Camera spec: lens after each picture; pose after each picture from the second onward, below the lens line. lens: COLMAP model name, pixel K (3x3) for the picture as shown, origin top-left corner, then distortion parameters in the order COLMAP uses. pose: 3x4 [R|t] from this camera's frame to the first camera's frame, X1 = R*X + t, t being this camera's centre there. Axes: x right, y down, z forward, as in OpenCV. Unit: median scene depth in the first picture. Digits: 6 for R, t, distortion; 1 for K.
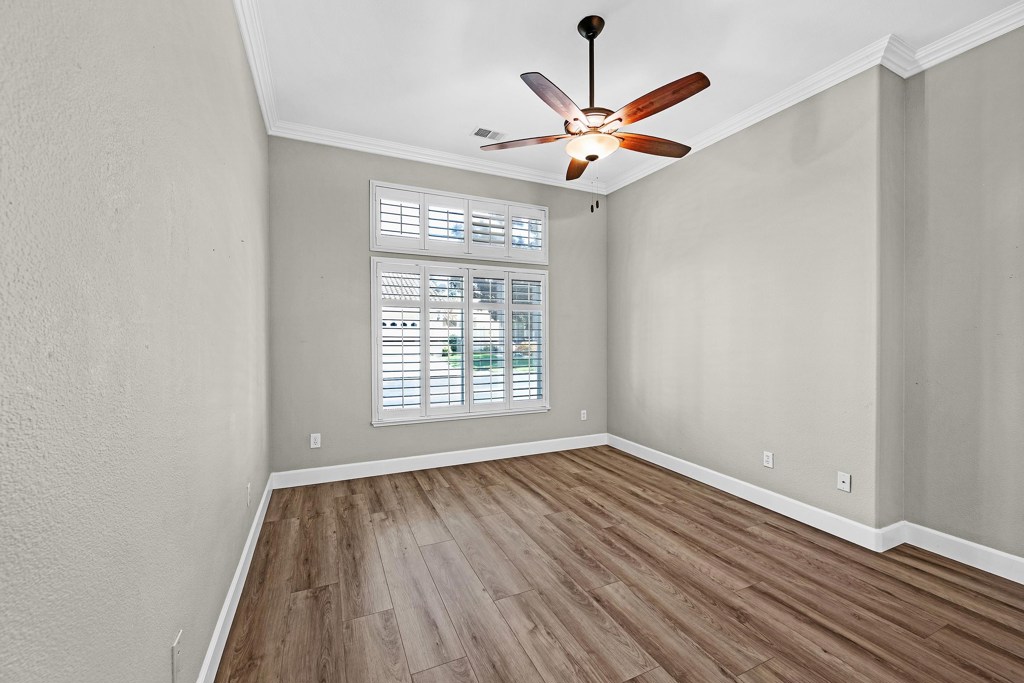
lens RADIAL K [[408.8, 0, 512.0], [0, 408.8, 339.1], [0, 0, 1]] dist [-0.000713, -0.000647]
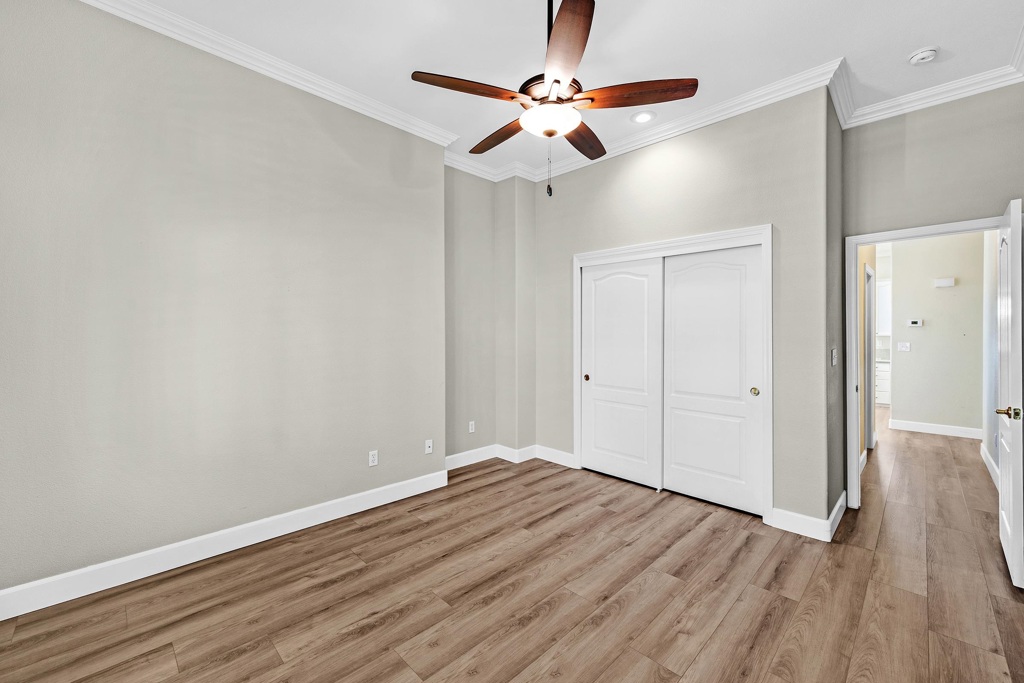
lens RADIAL K [[408.8, 0, 518.0], [0, 408.8, 327.3], [0, 0, 1]] dist [-0.000713, -0.000647]
pose [[-0.348479, 0.008385, 0.937279, -0.424654], [0.001964, 0.999964, -0.008216, -0.017457], [-0.937315, -0.001023, -0.348483, 0.982335]]
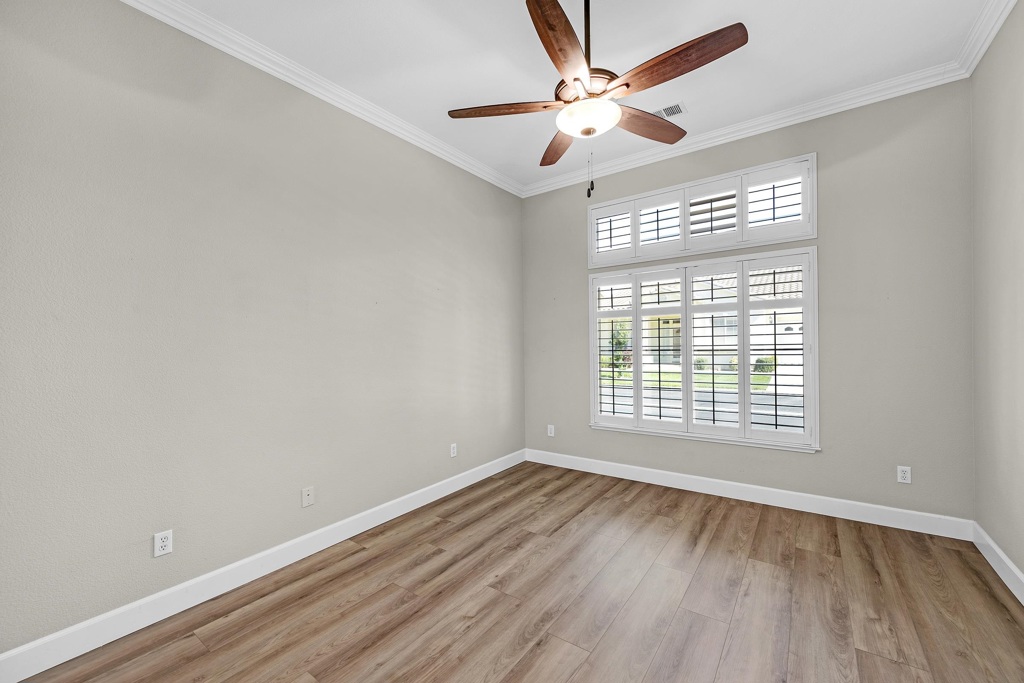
lens RADIAL K [[408.8, 0, 521.5], [0, 408.8, 346.5], [0, 0, 1]] dist [-0.000713, -0.000647]
pose [[0.494914, -0.009856, -0.868886, 0.610095], [0.009966, 0.999934, -0.005666, -0.001650], [0.868885, -0.005855, 0.494980, 0.334286]]
